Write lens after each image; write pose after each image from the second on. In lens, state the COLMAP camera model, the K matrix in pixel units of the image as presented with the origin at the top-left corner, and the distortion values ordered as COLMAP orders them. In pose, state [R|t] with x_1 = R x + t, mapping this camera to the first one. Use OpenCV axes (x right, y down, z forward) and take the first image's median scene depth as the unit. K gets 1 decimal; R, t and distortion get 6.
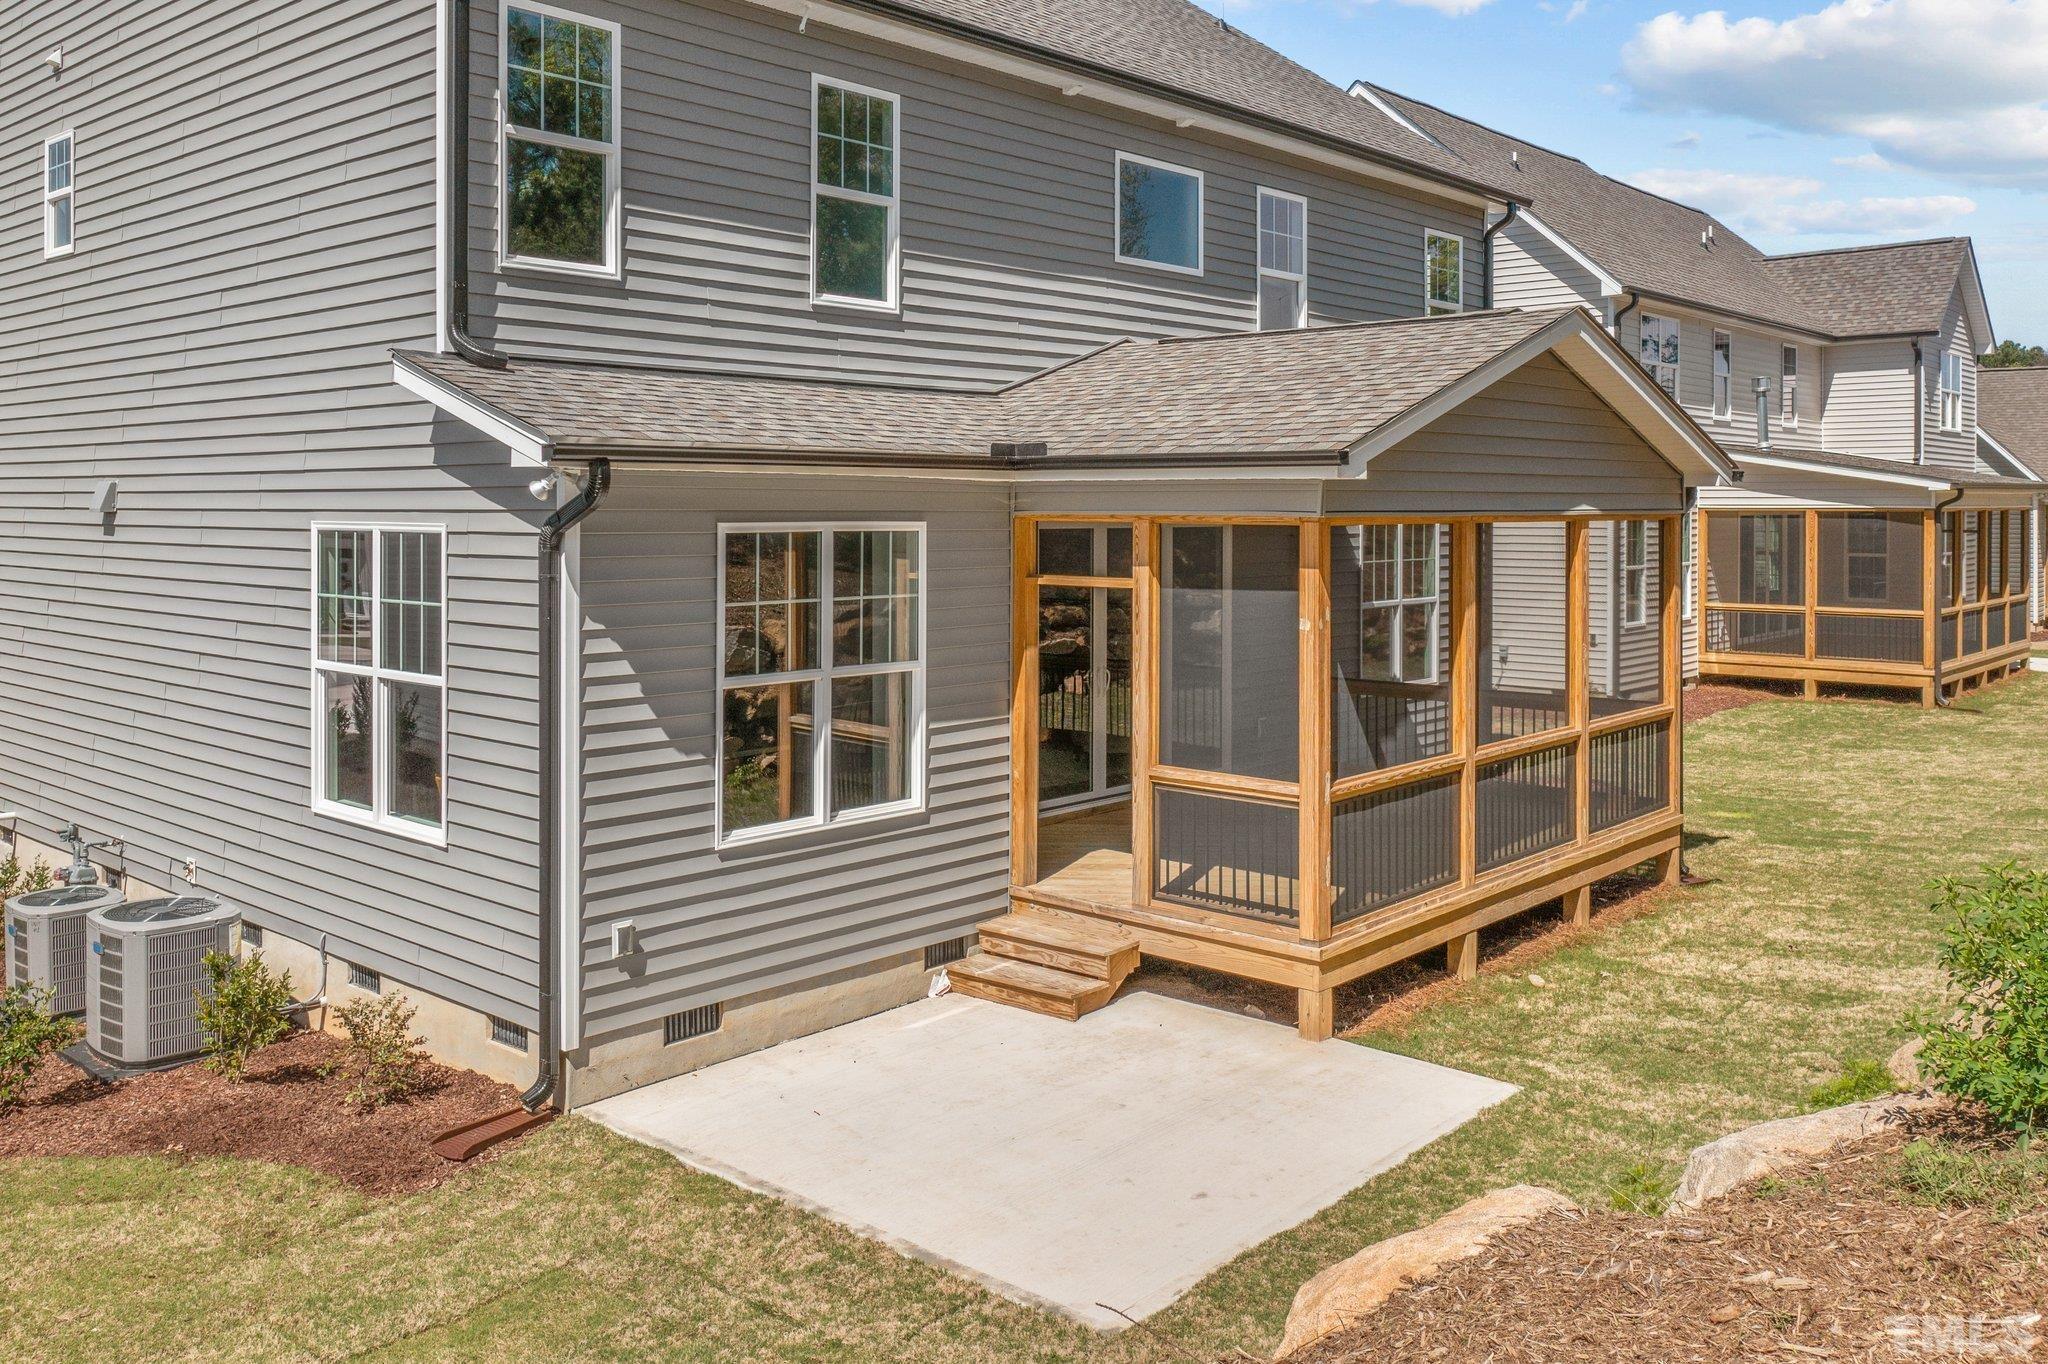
lens RADIAL K [[1680.2, 0, 999.0], [0, 1680.2, 514.6], [0, 0, 1]] dist [-0.004264, 0.001005]
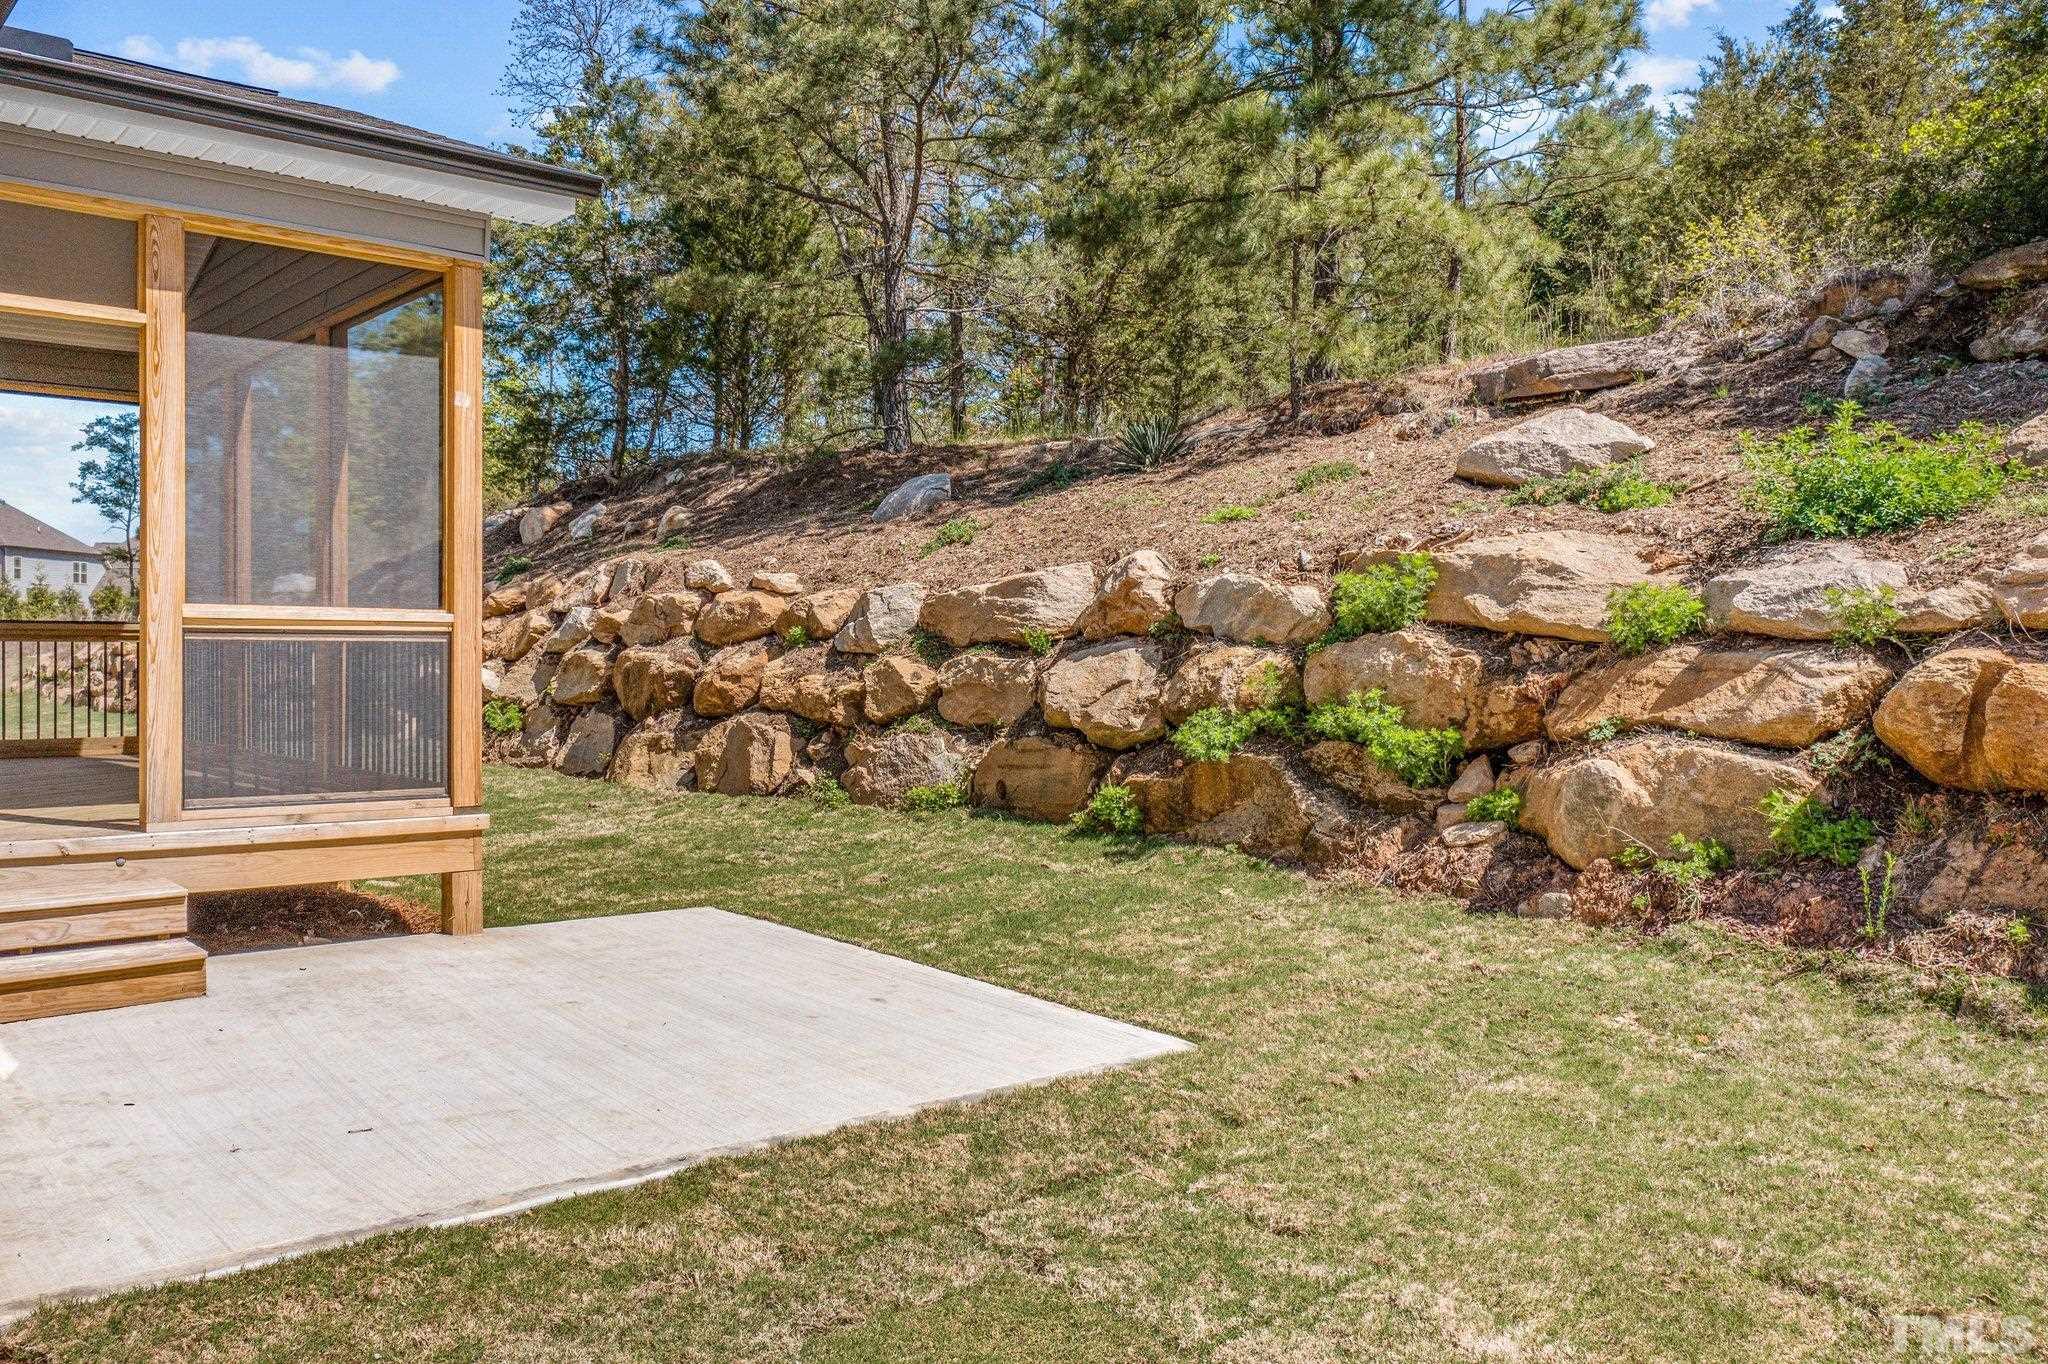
lens RADIAL K [[1619.3, 0, 1024.0], [0, 1619.3, 682.0], [0, 0, 1]] dist [0.003896, 0.007555]
pose [[0.118135, -0.010946, 0.992937, -0.533037], [-0.001189, 0.999937, 0.011165, 0.186124], [-0.992997, -0.002499, 0.118114, 0.654053]]
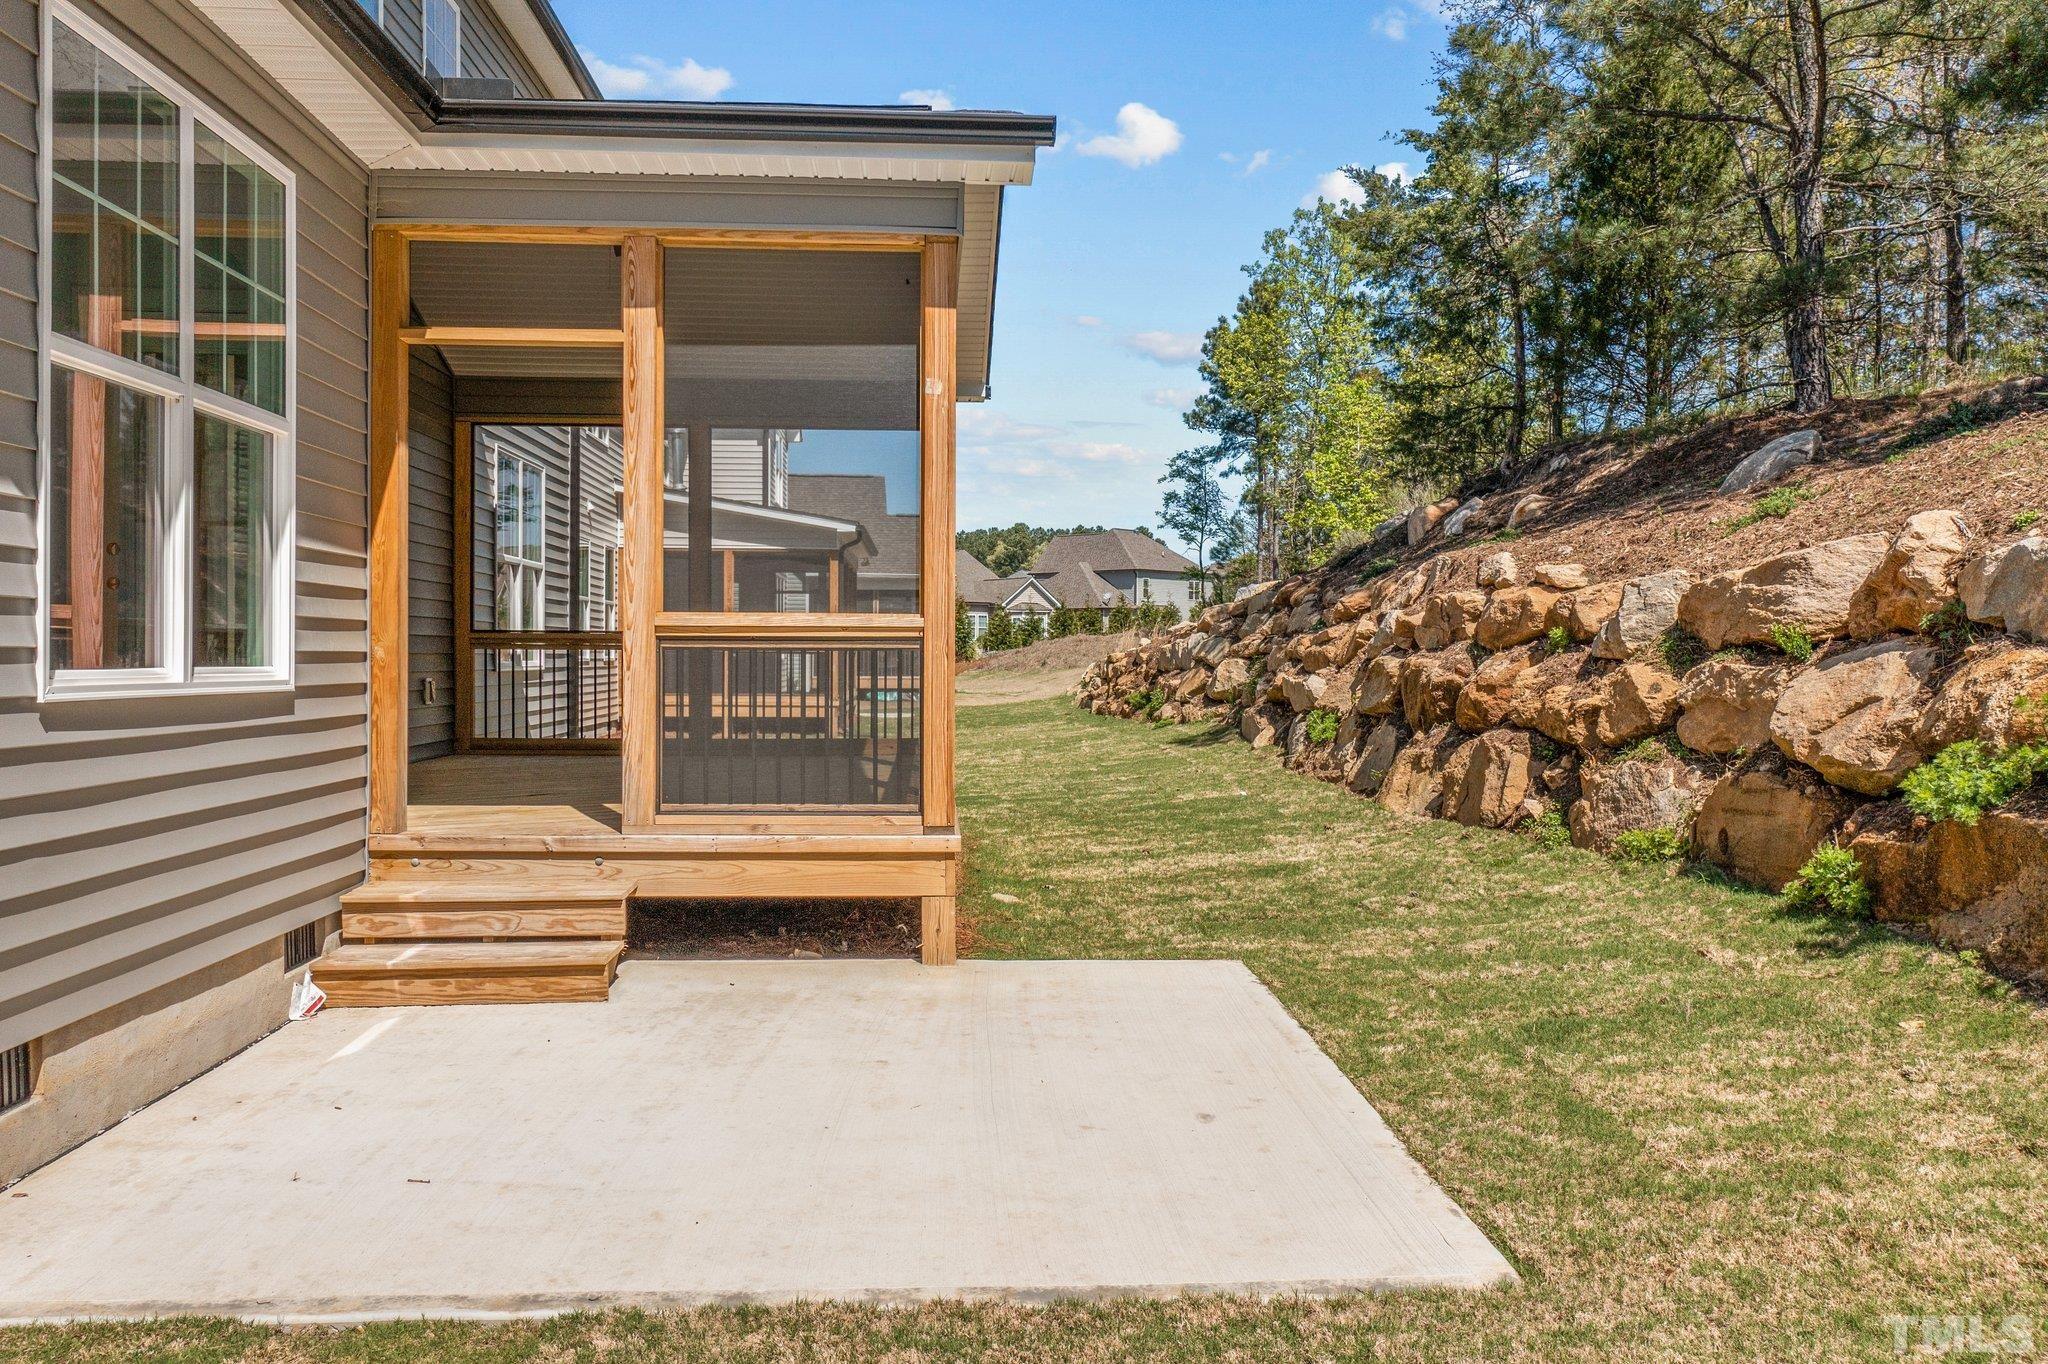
lens RADIAL K [[1624.6, 0, 1022.0], [0, 1624.6, 691.1], [0, 0, 1]] dist [-0.003752, -0.003295]
pose [[0.693801, -0.008020, 0.720122, -0.292700], [-0.003031, 0.999897, 0.014057, 0.184817], [-0.720160, -0.011935, 0.693705, 0.489350]]
